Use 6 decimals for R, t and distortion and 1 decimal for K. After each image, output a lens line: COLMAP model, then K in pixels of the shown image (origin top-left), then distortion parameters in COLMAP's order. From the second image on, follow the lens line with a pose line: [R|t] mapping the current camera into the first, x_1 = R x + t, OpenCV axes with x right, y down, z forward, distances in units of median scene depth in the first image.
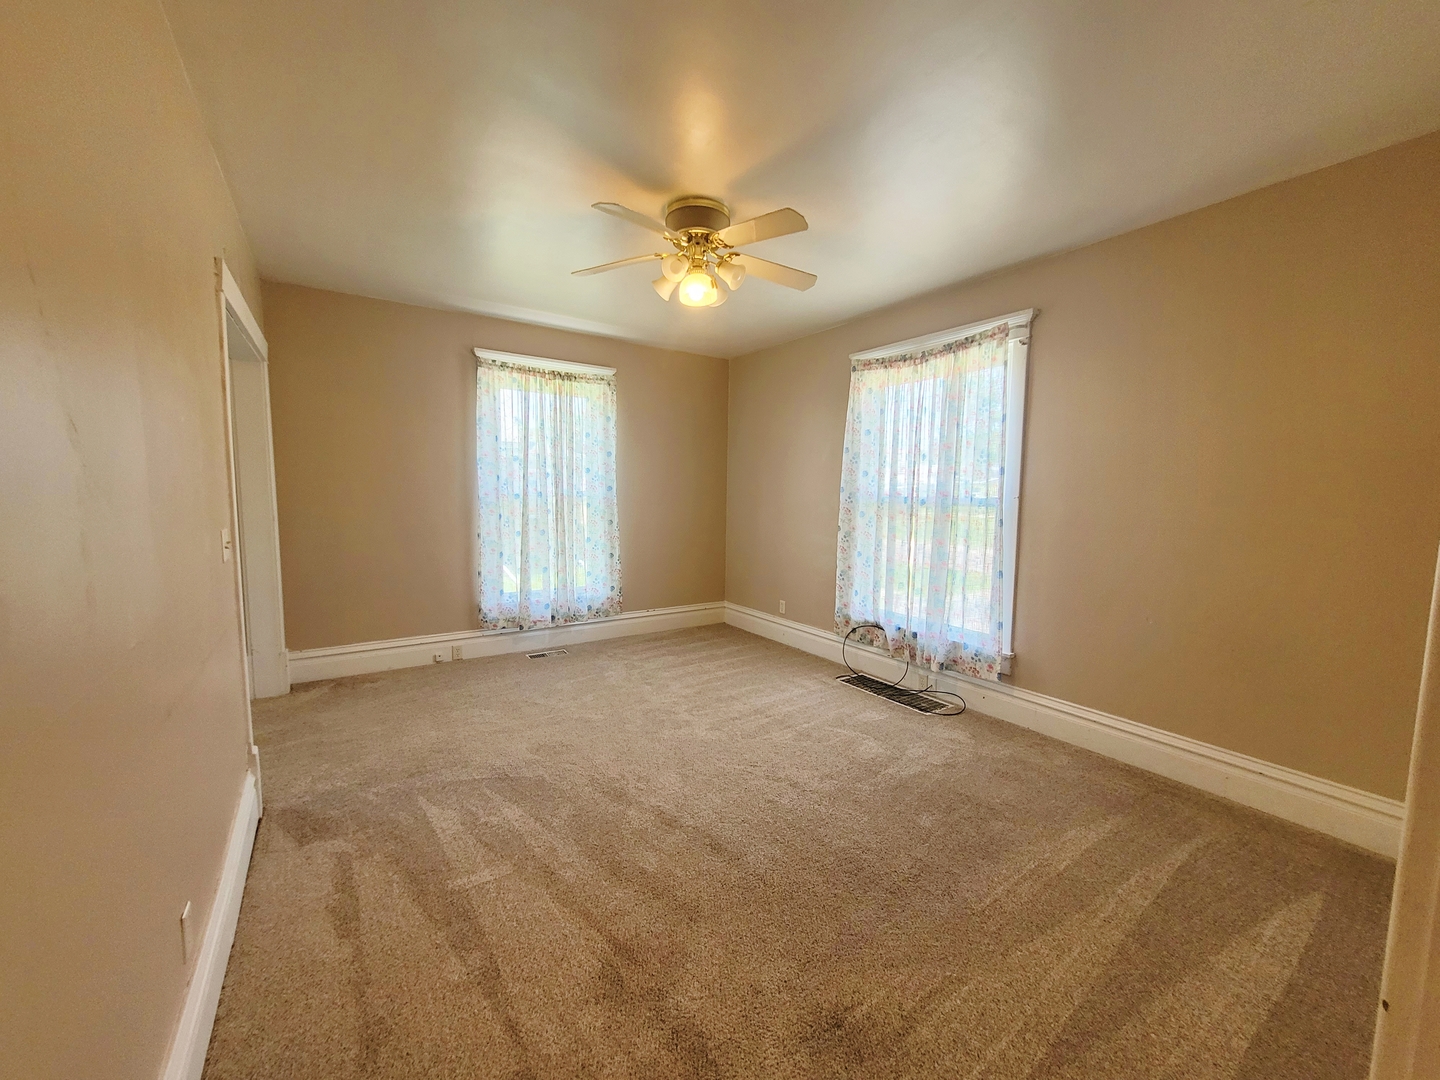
lens RADIAL K [[563.8, 0, 722.5], [0, 563.8, 539.4], [0, 0, 1]] dist [-0.002952, -0.000462]
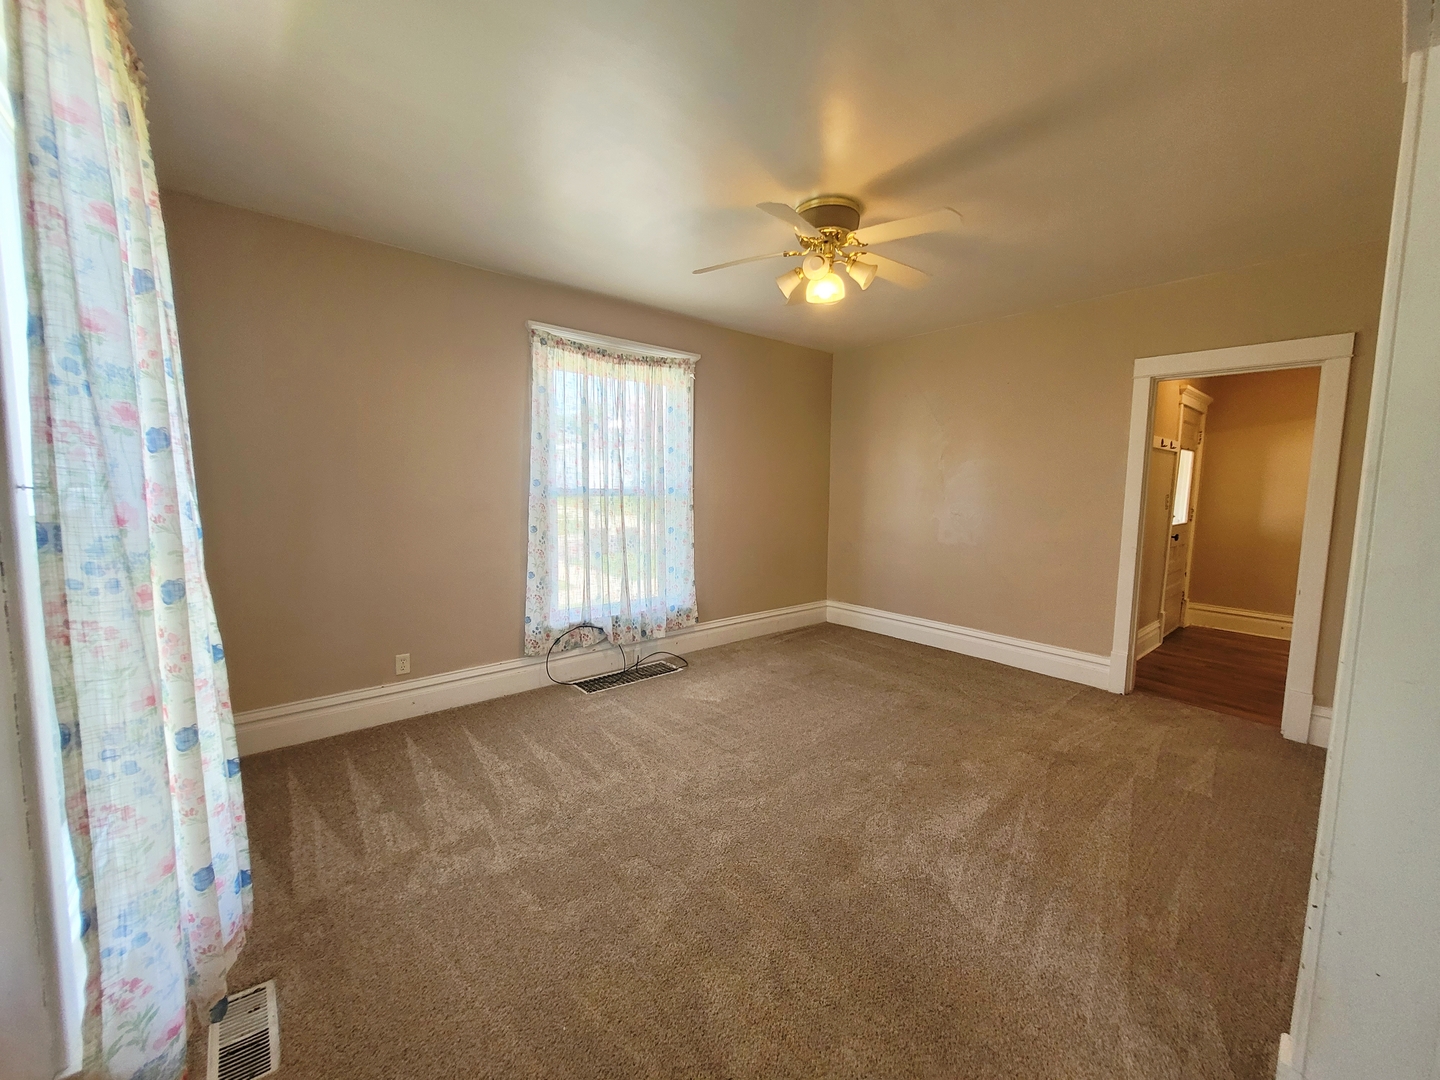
lens RADIAL K [[563.8, 0, 725.4], [0, 563.8, 536.3], [0, 0, 1]] dist [-0.002952, -0.000462]
pose [[-0.104780, -0.101109, 0.989342, -0.709986], [0.076419, 0.991058, 0.109377, -0.085460], [-0.991555, 0.087065, -0.096117, 0.876069]]
